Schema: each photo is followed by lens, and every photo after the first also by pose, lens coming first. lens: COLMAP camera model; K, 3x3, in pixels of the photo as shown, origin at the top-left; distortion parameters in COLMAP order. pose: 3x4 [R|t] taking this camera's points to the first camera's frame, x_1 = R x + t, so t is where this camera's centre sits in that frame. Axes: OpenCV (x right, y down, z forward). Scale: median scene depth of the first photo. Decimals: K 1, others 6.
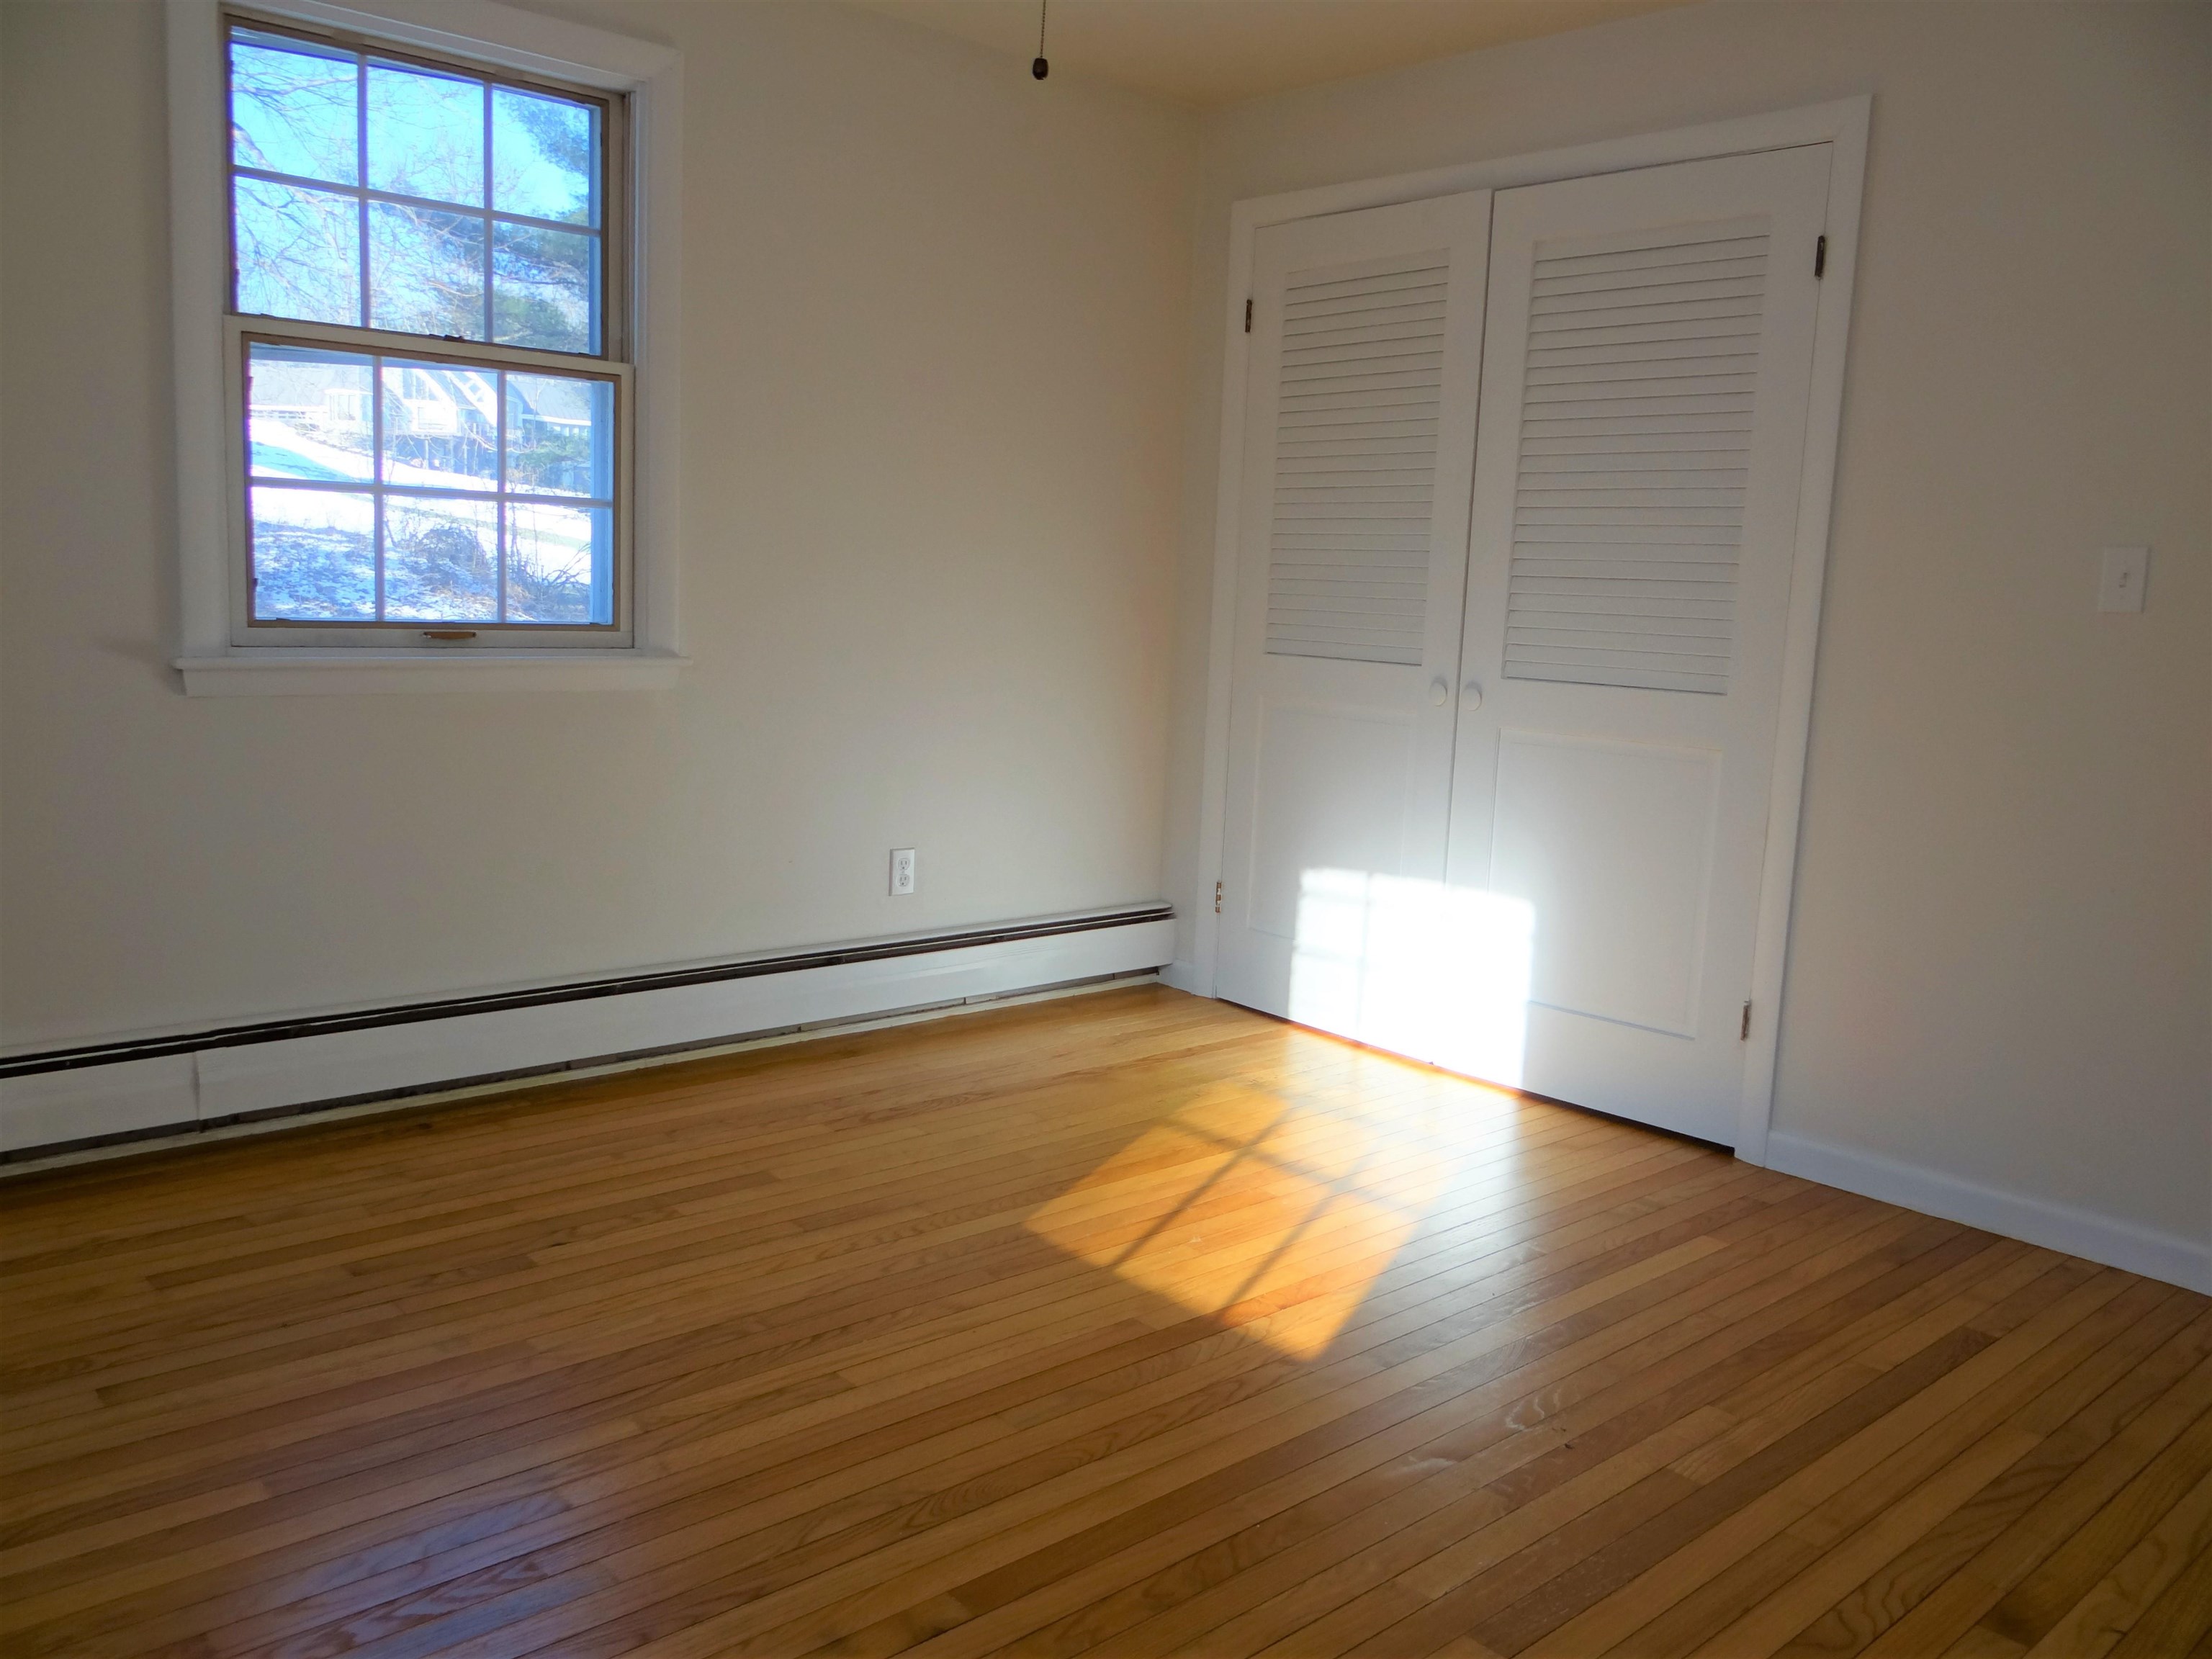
lens RADIAL K [[1740.2, 0, 1106.0], [0, 1740.2, 829.5], [0, 0, 1]] dist [0.013056, 0.006009]
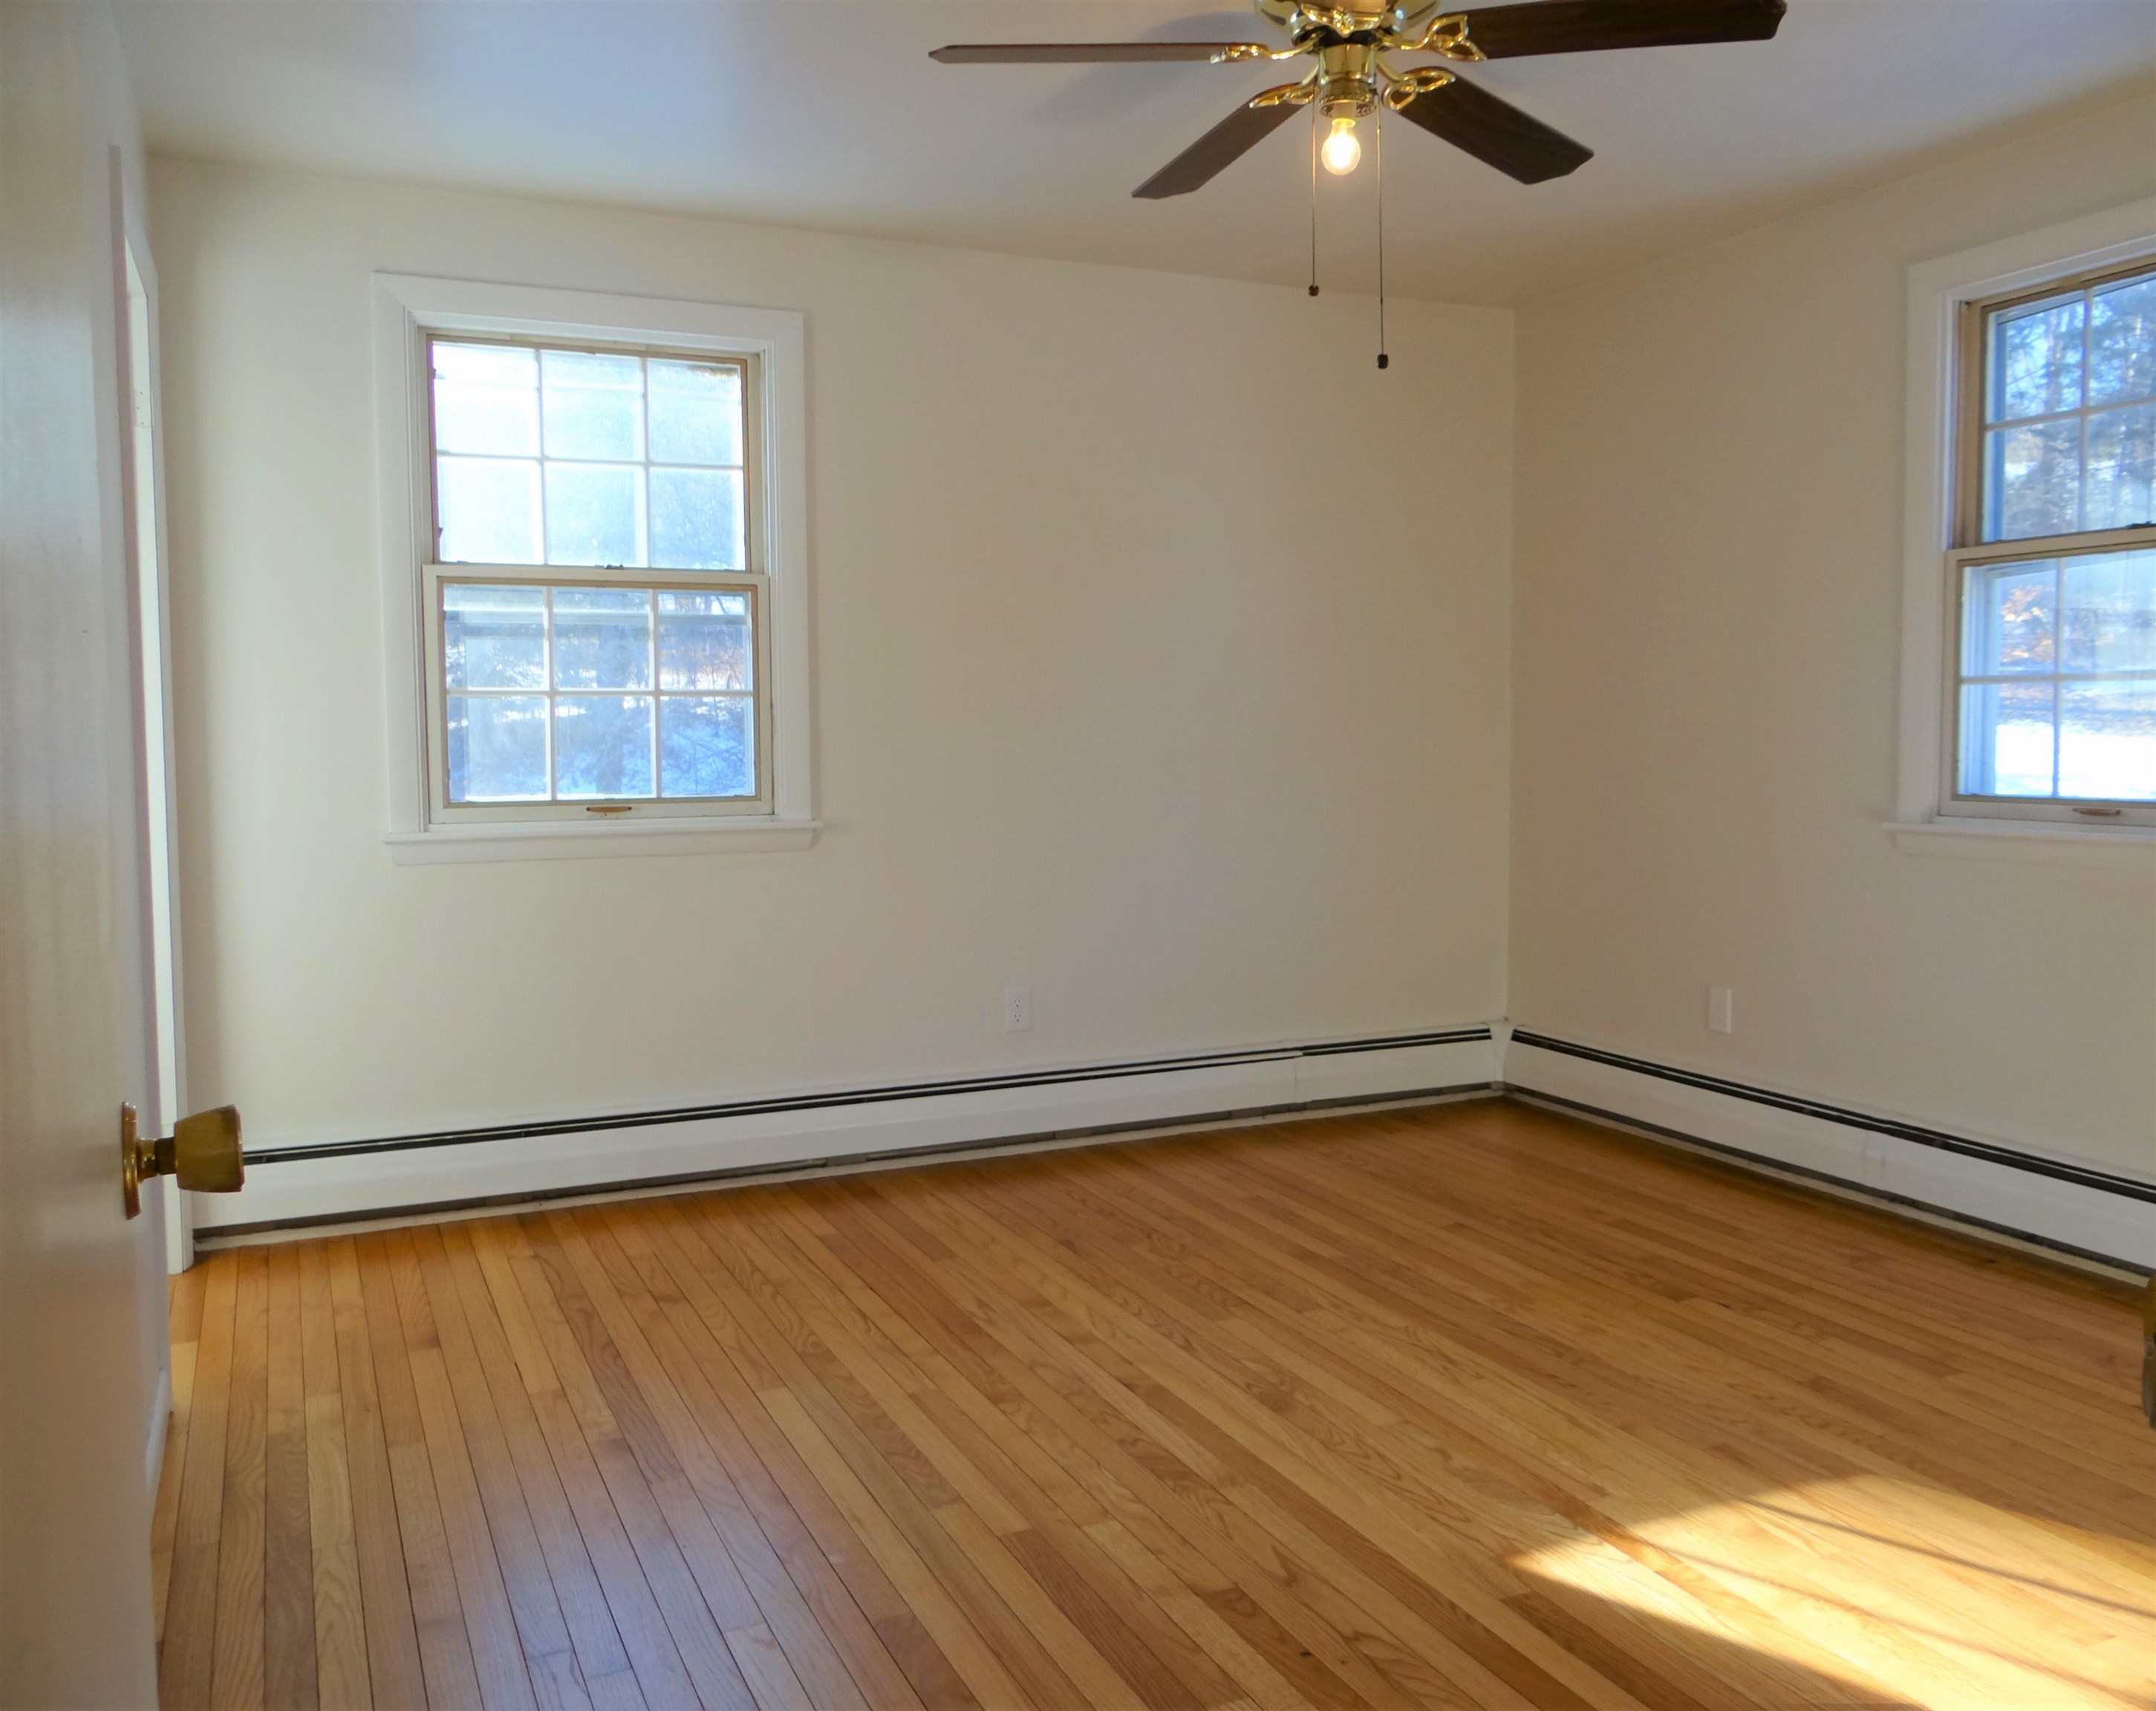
lens RADIAL K [[1746.0, 0, 1078.0], [0, 1746.0, 855.5], [0, 0, 1]] dist [-0.001764, 0.001820]
pose [[-0.298214, 0.029114, -0.954055, 0.912327], [-0.143598, 0.986790, 0.074998, -0.088171], [0.943636, 0.159366, -0.290094, 0.849887]]
